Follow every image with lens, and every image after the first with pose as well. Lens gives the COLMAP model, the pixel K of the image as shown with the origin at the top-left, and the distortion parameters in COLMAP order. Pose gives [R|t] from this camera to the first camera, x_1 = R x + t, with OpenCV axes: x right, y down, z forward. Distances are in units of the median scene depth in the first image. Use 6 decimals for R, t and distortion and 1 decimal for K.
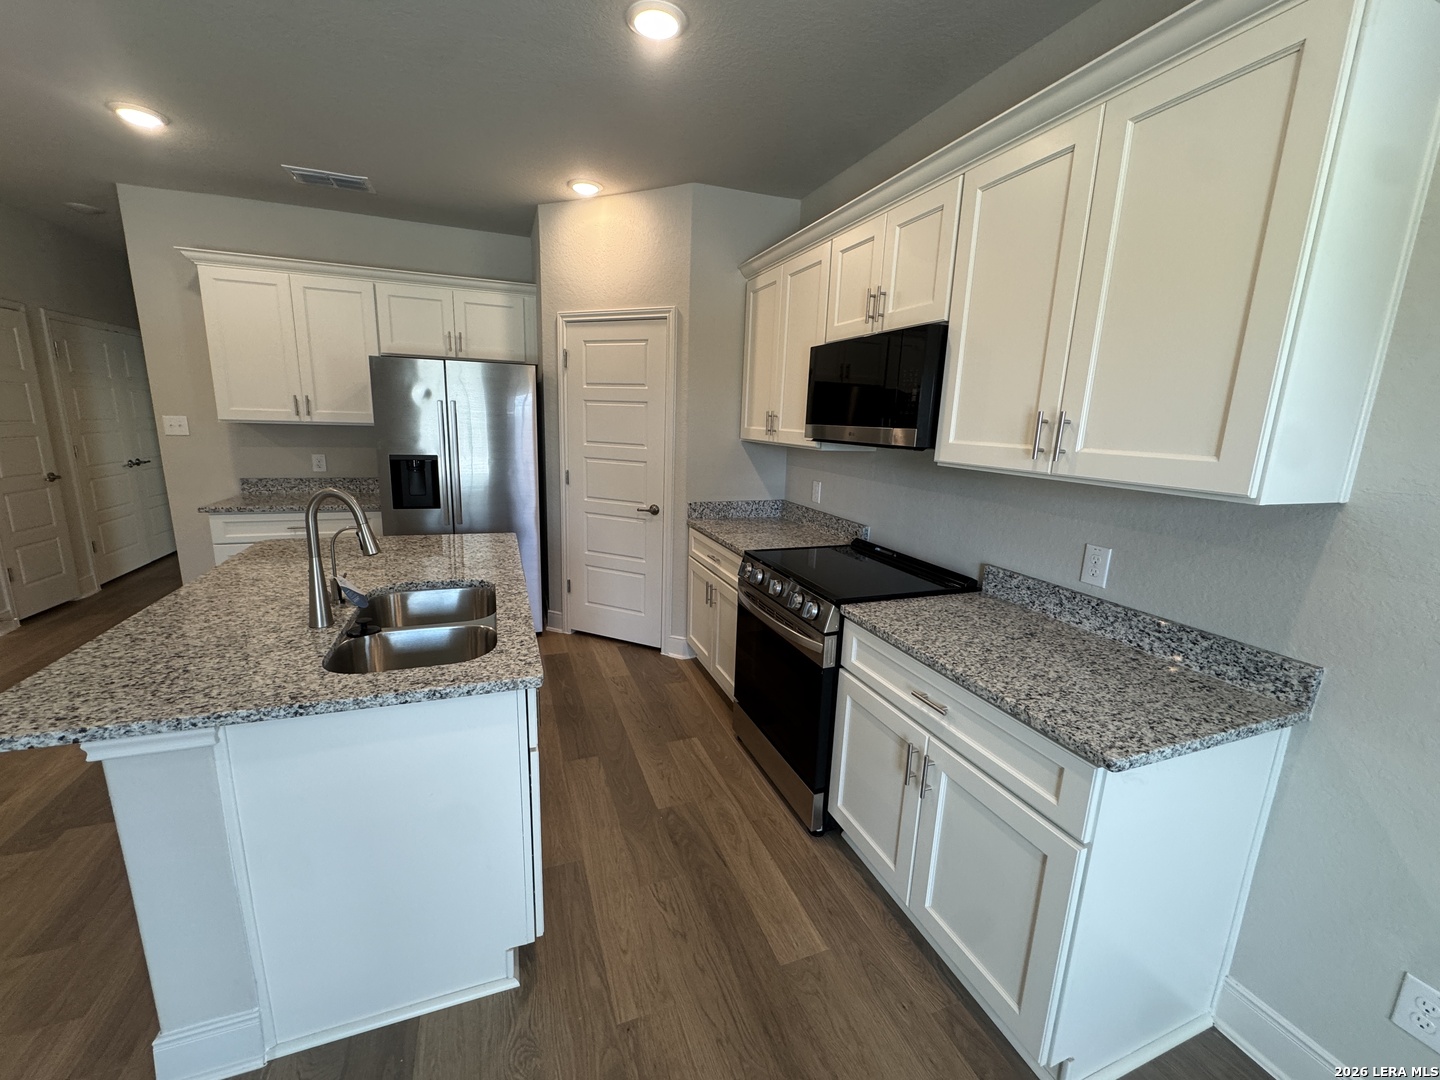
lens RADIAL K [[576.6, 0, 717.1], [0, 576.6, 538.3], [0, 0, 1]] dist [-0.005217, 0.000333]
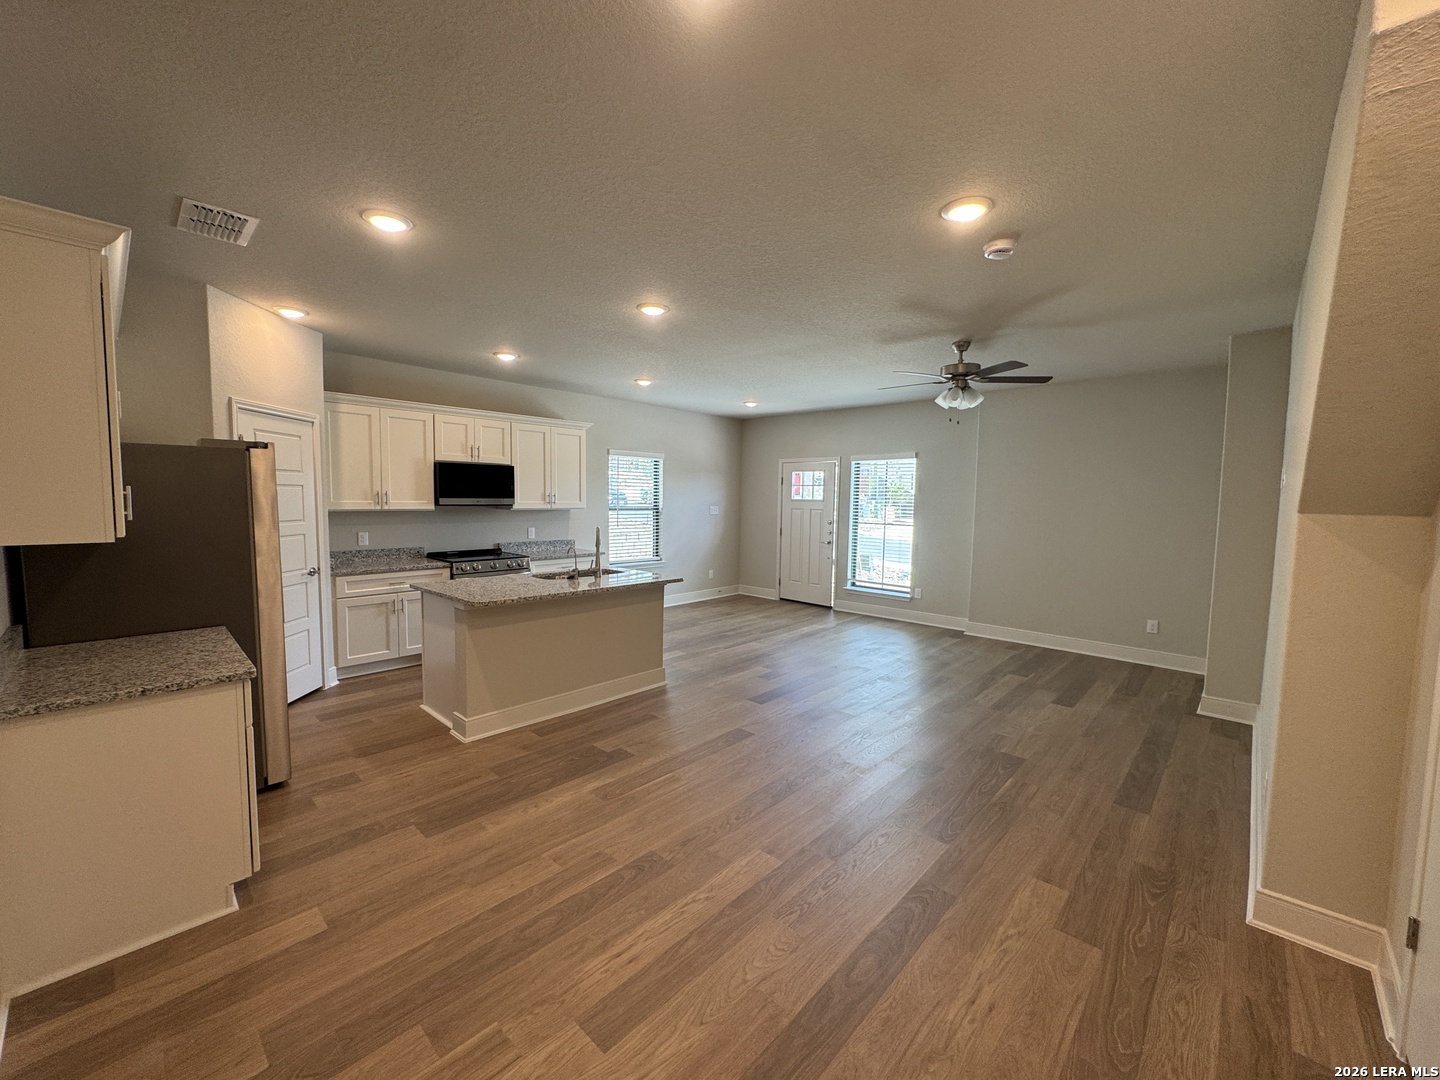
lens RADIAL K [[576.6, 0, 717.1], [0, 576.6, 538.3], [0, 0, 1]] dist [-0.005217, 0.000333]
pose [[-0.438766, -0.106382, 0.892282, -2.981497], [0.154538, 0.969240, 0.191550, -0.417913], [-0.885213, 0.221937, -0.408829, 1.381736]]
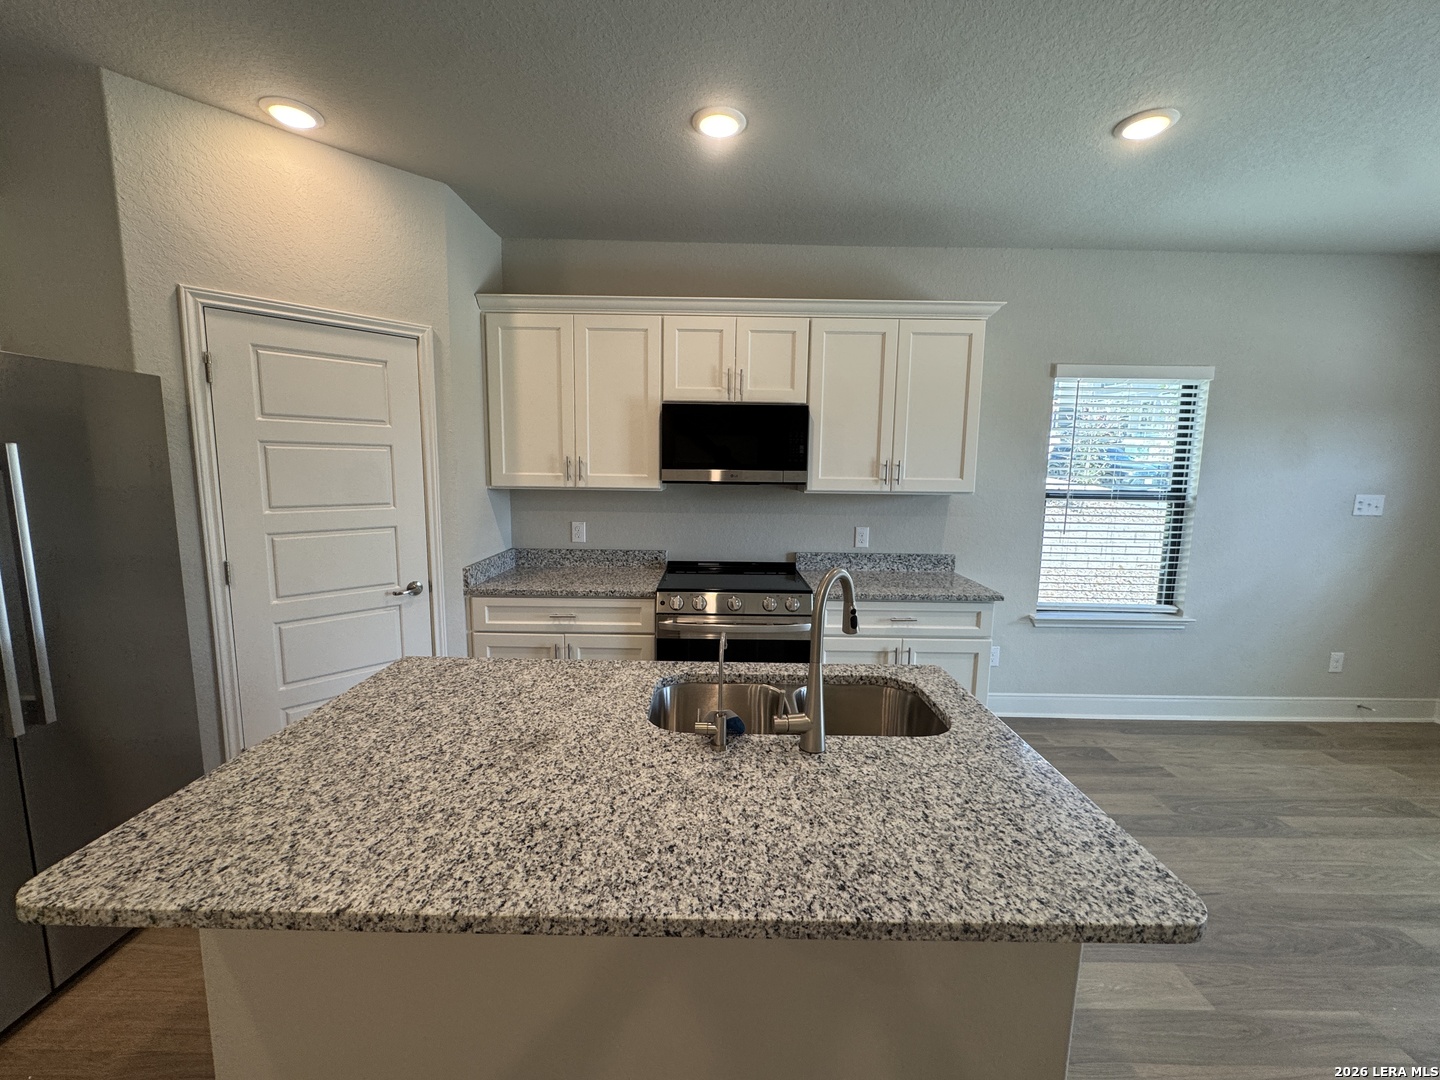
lens RADIAL K [[576.6, 0, 717.1], [0, 576.6, 538.3], [0, 0, 1]] dist [-0.005217, 0.000333]
pose [[0.355462, -0.147564, 0.922969, -1.233552], [0.190092, 0.978235, 0.083190, -0.191821], [-0.915157, 0.145878, 0.375777, 0.677563]]
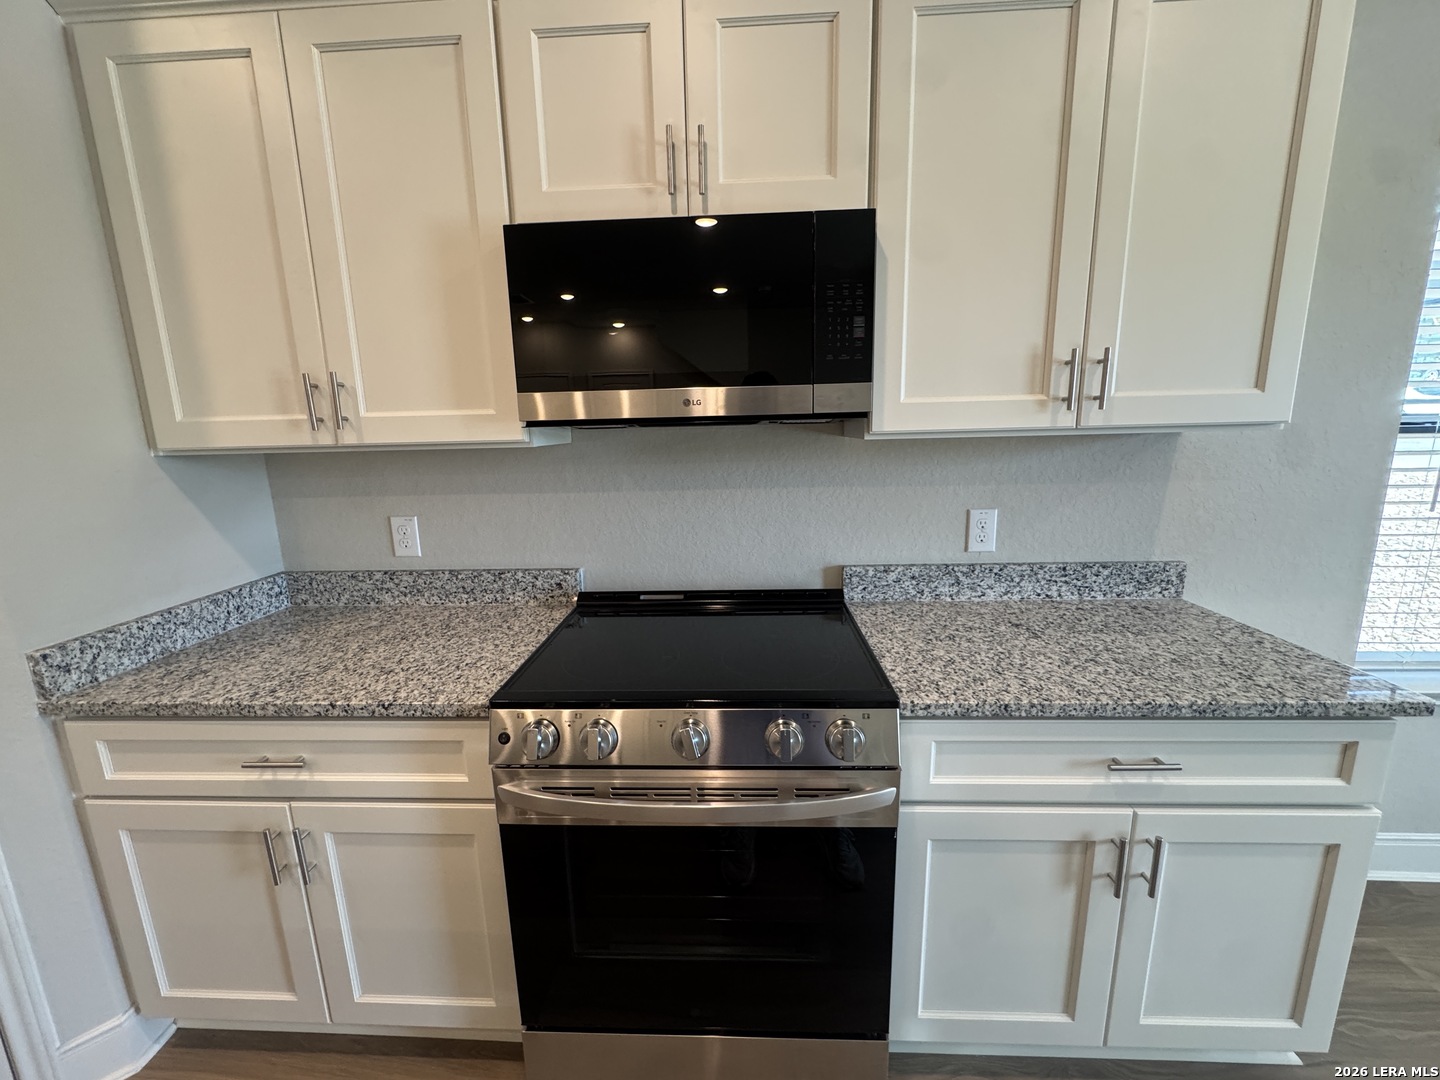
lens RADIAL K [[576.6, 0, 717.1], [0, 576.6, 538.3], [0, 0, 1]] dist [-0.005217, 0.000333]
pose [[0.398832, -0.219132, 0.890458, -0.317796], [0.225281, 0.964685, 0.136496, -0.153123], [-0.888922, 0.146164, 0.434113, 0.924301]]
